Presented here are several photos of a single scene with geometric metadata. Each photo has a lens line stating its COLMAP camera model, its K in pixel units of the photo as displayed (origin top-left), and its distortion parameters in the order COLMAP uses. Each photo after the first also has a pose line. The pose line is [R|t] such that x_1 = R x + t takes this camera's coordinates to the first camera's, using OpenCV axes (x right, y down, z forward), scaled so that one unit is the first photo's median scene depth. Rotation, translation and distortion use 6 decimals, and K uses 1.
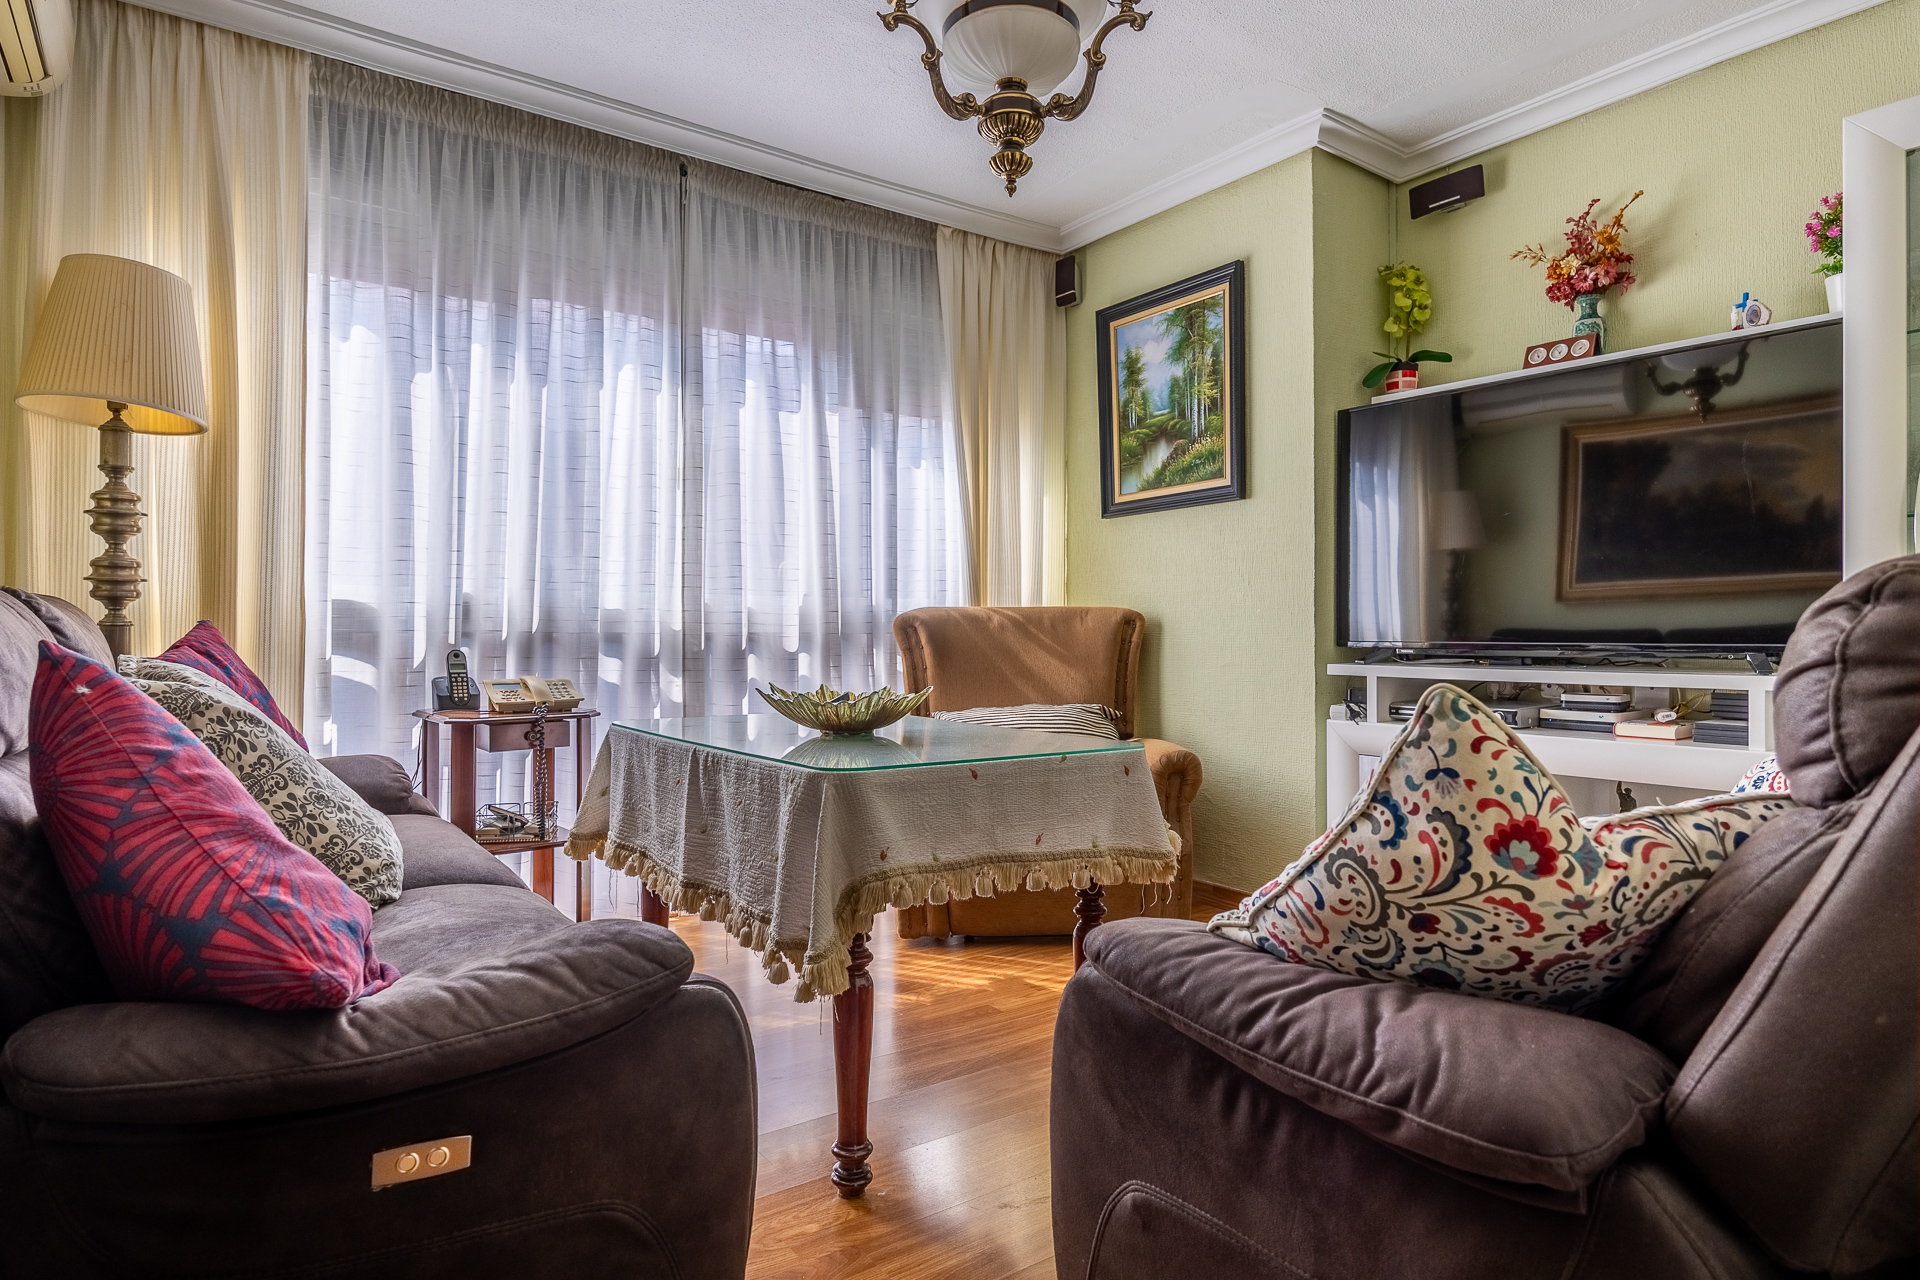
lens RADIAL K [[1077.6, 0, 949.1], [0, 1077.6, 645.1], [0, 0, 1]] dist [-0.000744, -0.001069]
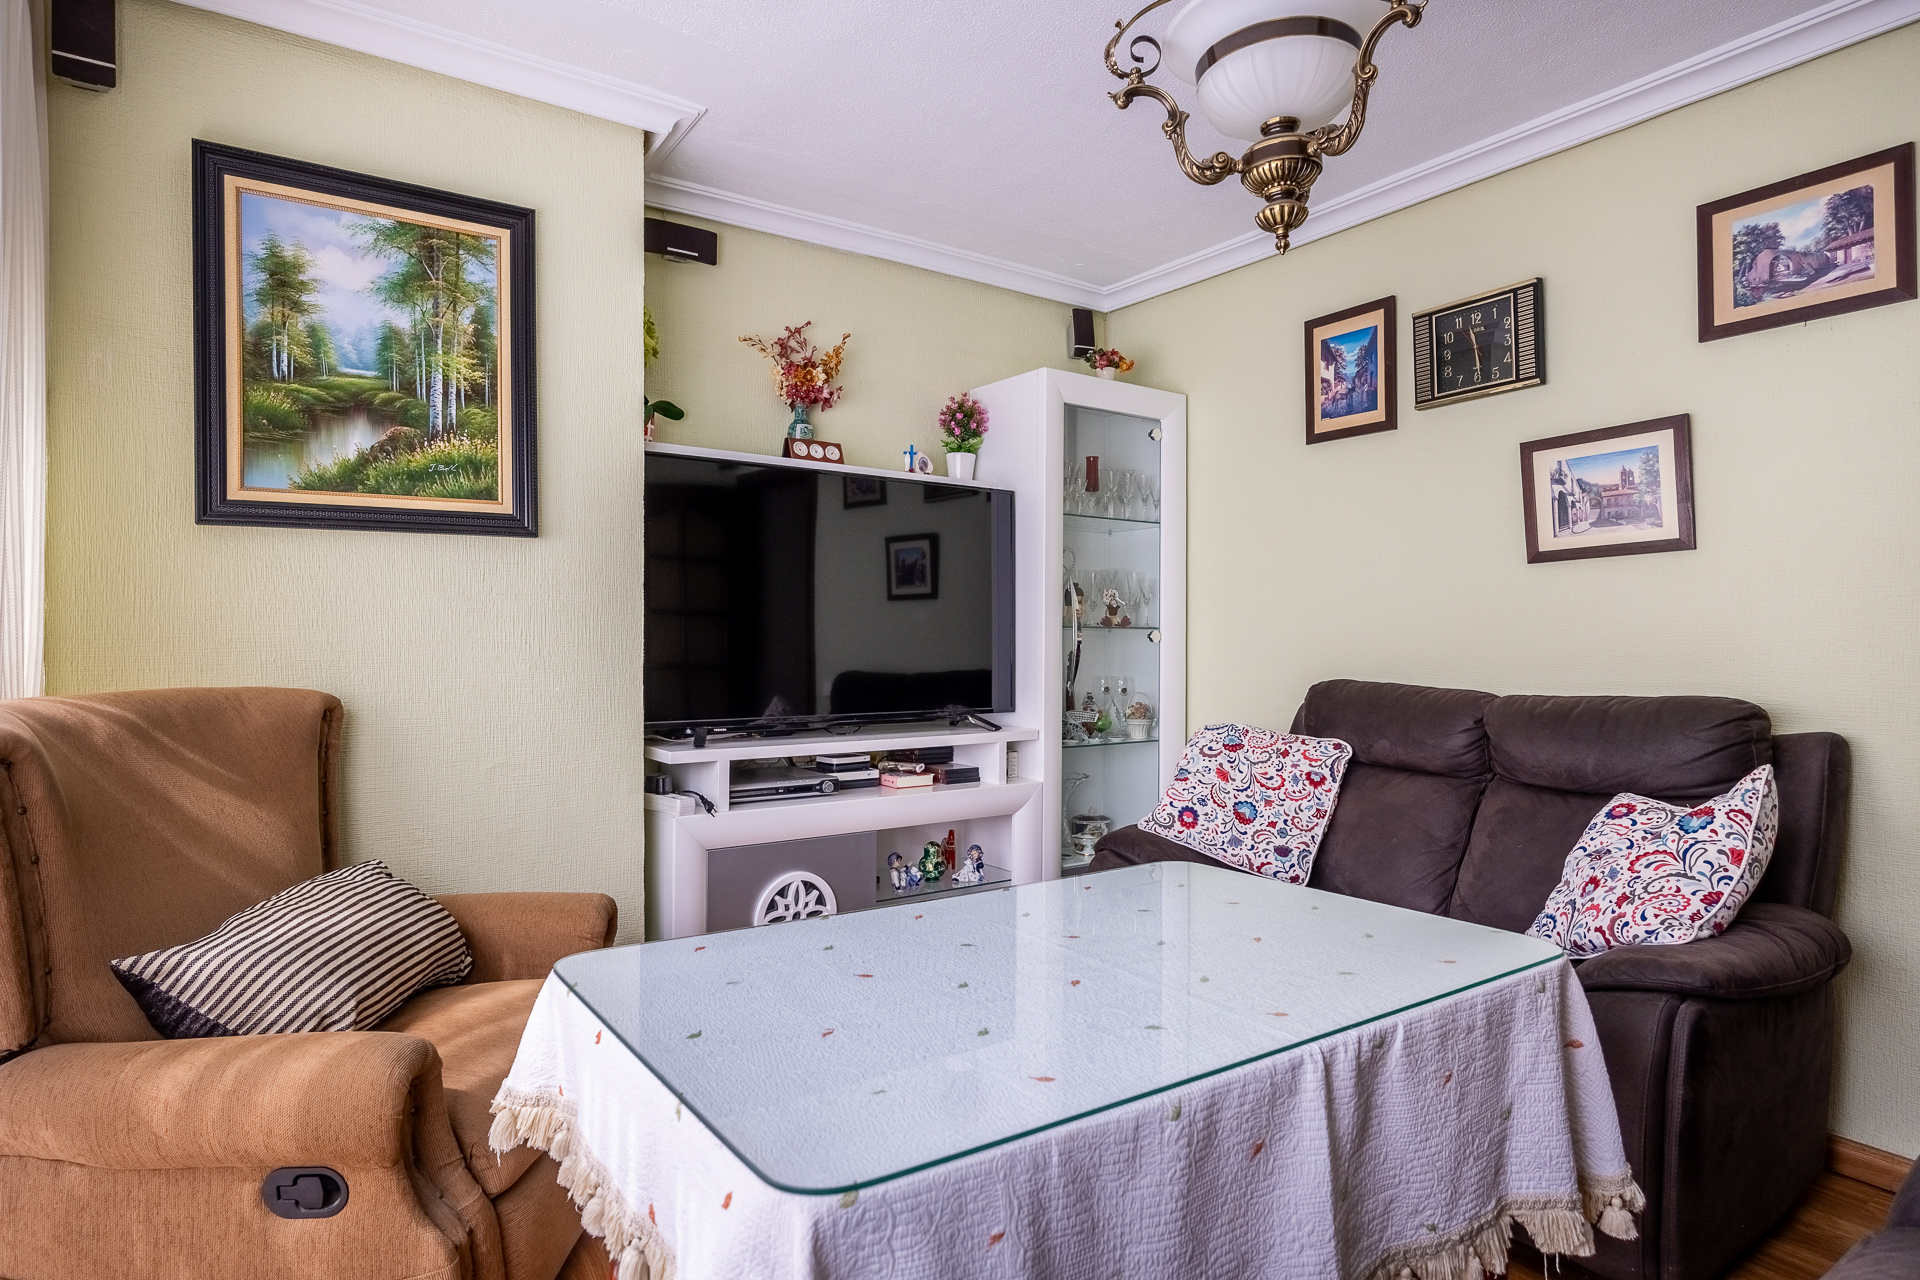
lens RADIAL K [[1077.6, 0, 949.1], [0, 1077.6, 645.1], [0, 0, 1]] dist [-0.000744, -0.001069]
pose [[0.040341, -0.015476, 0.999066, -0.435214], [-0.000951, 0.999879, 0.015527, -0.071111], [-0.999186, -0.001577, 0.040322, 0.662395]]
